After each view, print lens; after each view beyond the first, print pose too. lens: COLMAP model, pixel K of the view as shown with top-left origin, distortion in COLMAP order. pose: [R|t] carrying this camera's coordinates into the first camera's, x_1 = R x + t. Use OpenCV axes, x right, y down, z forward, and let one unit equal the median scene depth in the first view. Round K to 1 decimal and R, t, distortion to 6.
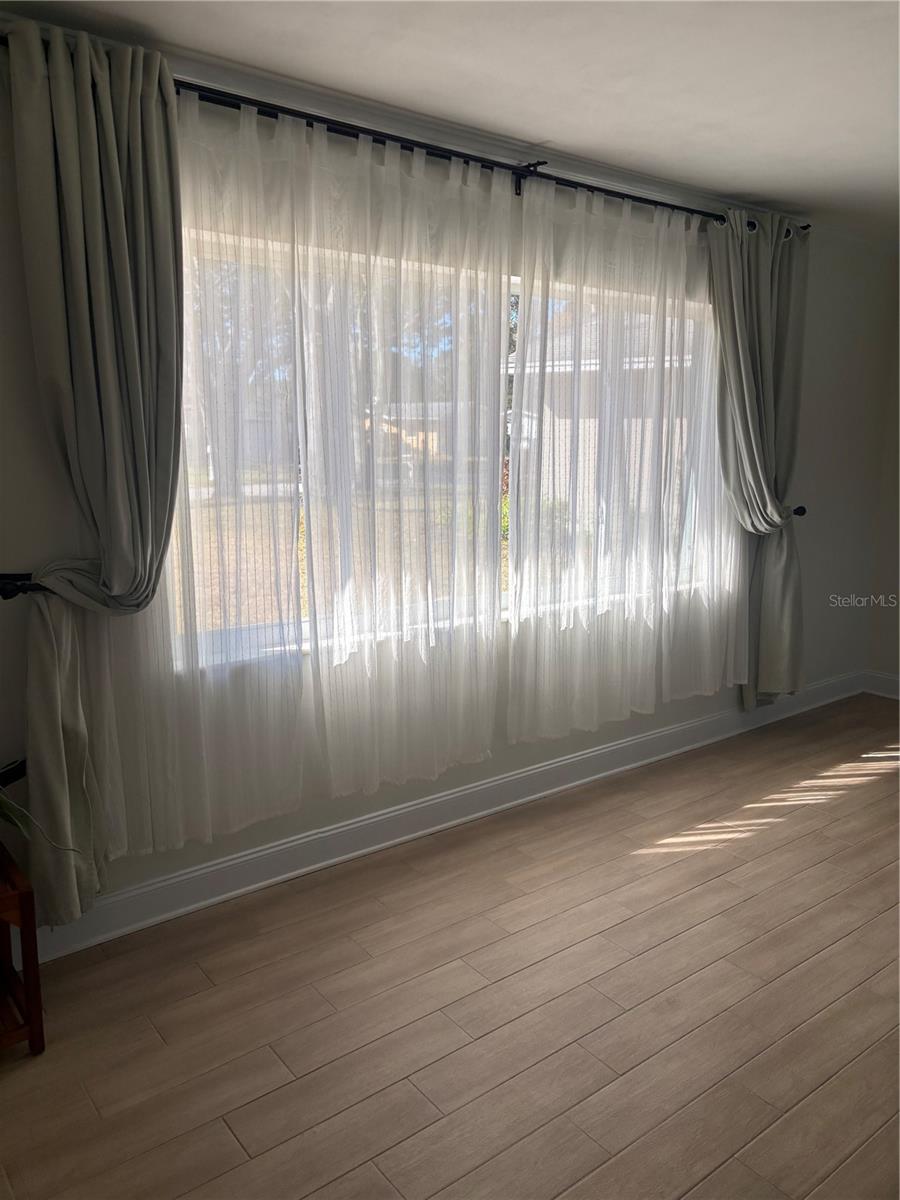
lens RADIAL K [[900.0, 0, 448.7], [0, 900.0, 596.3], [0, 0, 1]] dist [0.047254, -0.047655]
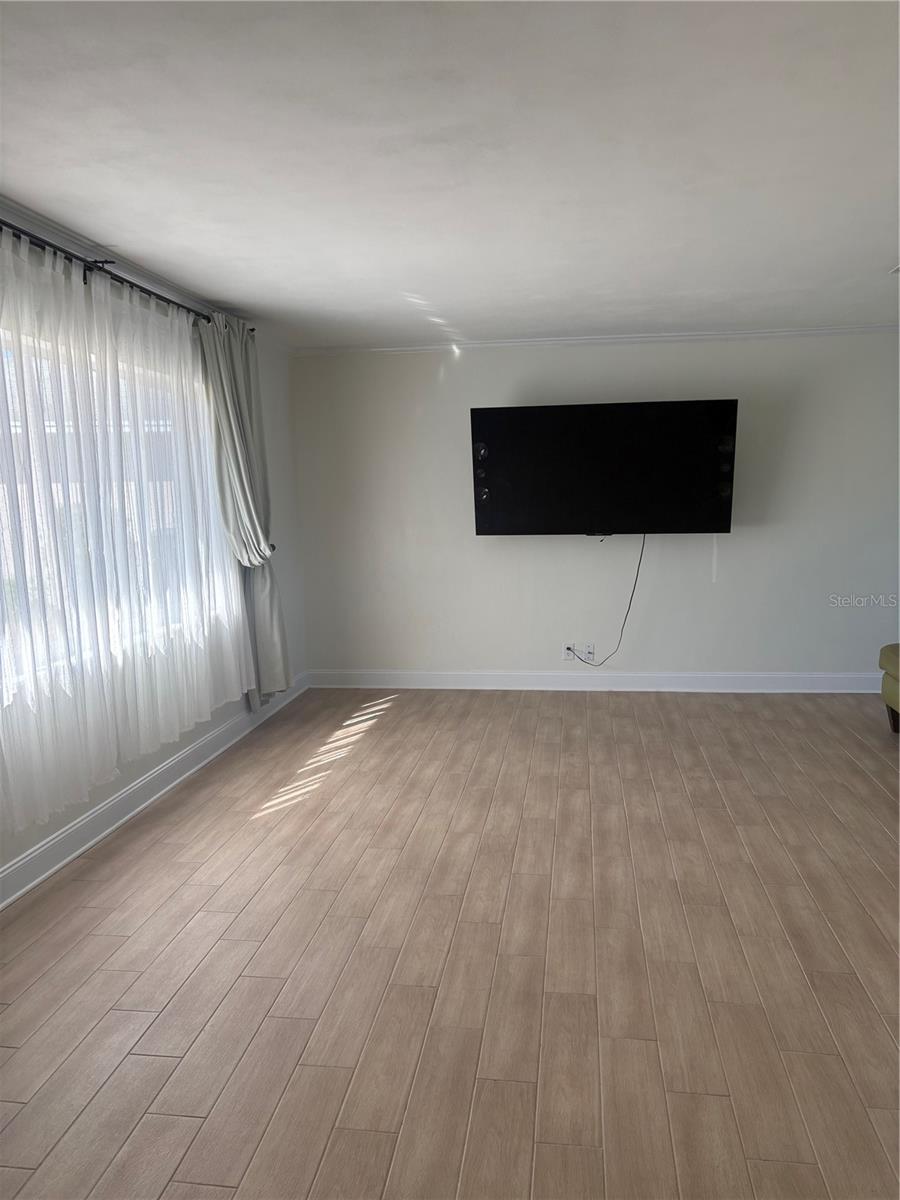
lens RADIAL K [[903.5, 0, 446.8], [0, 903.5, 613.3], [0, 0, 1]] dist [0.057766, -0.048806]
pose [[0.721409, -0.112732, 0.683272, -0.390631], [0.148828, 0.988845, 0.006013, 0.032901], [-0.676328, 0.097353, 0.730139, -0.114827]]
